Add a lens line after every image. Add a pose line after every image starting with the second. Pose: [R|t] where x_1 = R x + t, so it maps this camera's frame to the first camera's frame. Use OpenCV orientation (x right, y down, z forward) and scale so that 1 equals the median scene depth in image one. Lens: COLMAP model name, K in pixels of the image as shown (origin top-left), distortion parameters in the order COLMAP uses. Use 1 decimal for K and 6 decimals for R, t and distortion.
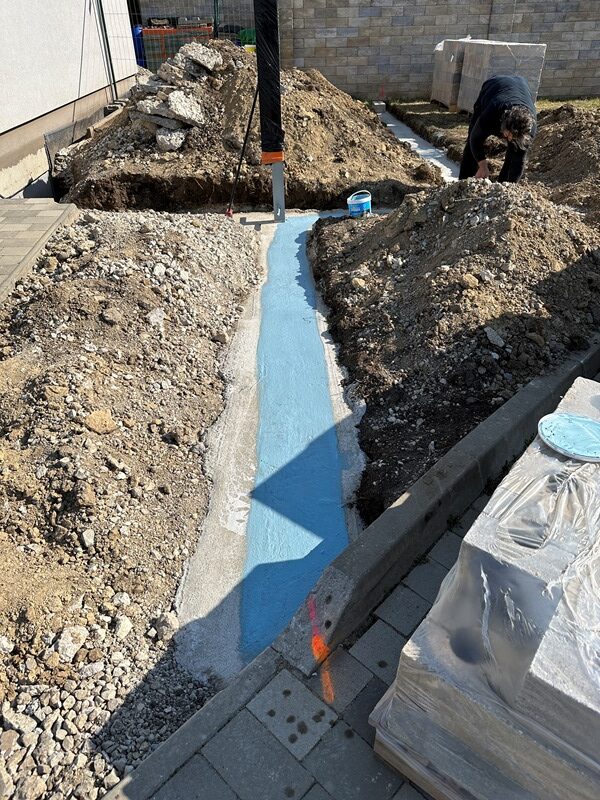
lens RADIAL K [[561.8, 0, 300.5], [0, 561.8, 399.7], [0, 0, 1]] dist [0.048038, -0.056999]
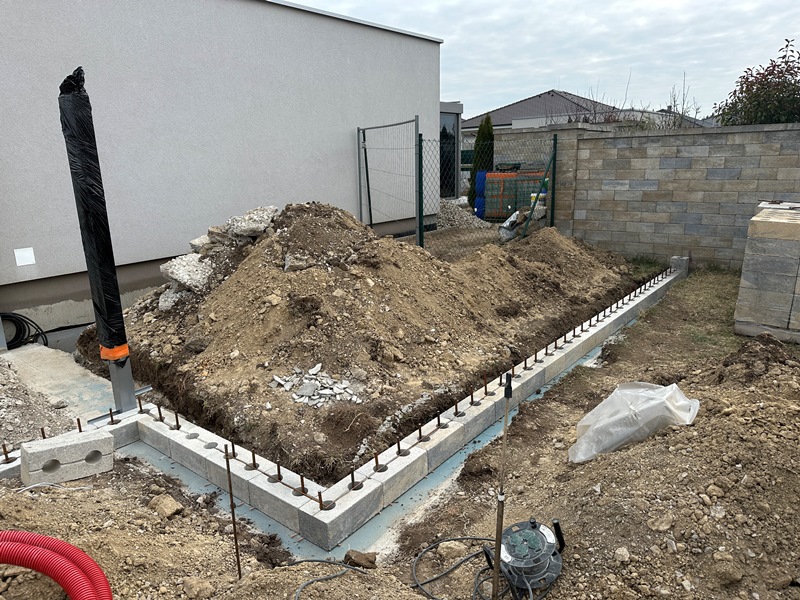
lens RADIAL K [[561.8, 0, 405.9], [0, 561.8, 301.4], [0, 0, 1]] dist [0.048038, -0.056999]
pose [[0.764192, 0.161454, -0.624455, 0.350120], [-0.353453, 0.914677, -0.196055, -0.230881], [0.539521, 0.370538, 0.756055, 0.289473]]
